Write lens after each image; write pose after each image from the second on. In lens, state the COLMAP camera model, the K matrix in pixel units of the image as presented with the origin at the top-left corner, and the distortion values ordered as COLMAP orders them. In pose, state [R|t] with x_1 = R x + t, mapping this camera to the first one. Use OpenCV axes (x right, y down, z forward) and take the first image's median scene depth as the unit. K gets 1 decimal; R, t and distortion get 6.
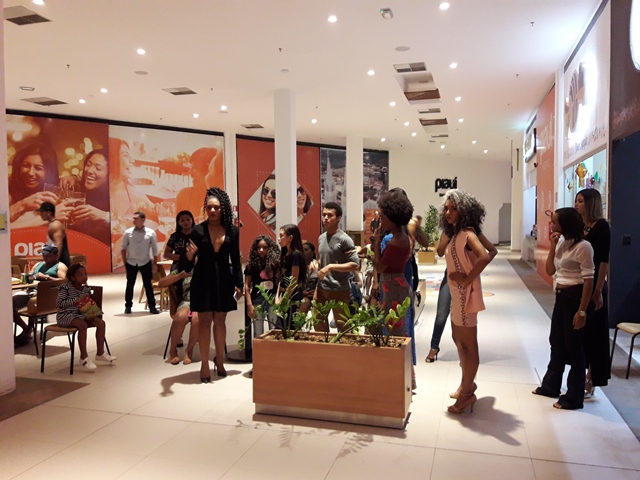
lens RADIAL K [[536.0, 0, 325.3], [0, 536.0, 240.7], [0, 0, 1]] dist [0.059843, -0.139968]
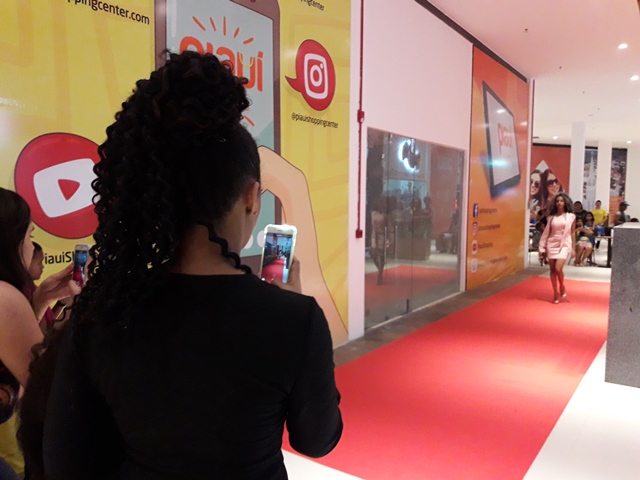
lens RADIAL K [[536.0, 0, 315.7], [0, 536.0, 244.4], [0, 0, 1]] dist [0.059843, -0.139968]
pose [[0.946020, 0.022375, -0.323336, -0.159195], [-0.020013, 0.999743, 0.010630, 0.054401], [0.323491, -0.003585, 0.946224, -0.407475]]
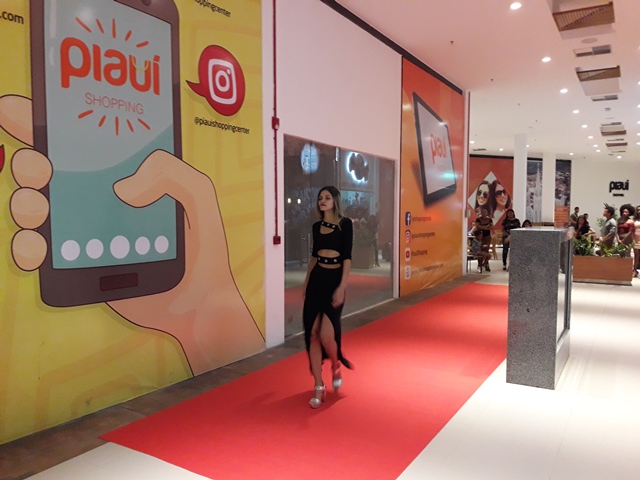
lens RADIAL K [[536.0, 0, 326.4], [0, 536.0, 242.5], [0, 0, 1]] dist [0.059843, -0.139968]
pose [[0.968766, 0.001460, -0.247972, -0.133326], [-0.006208, 0.999812, -0.018365, 0.057520], [0.247898, 0.019330, 0.968593, -0.398357]]
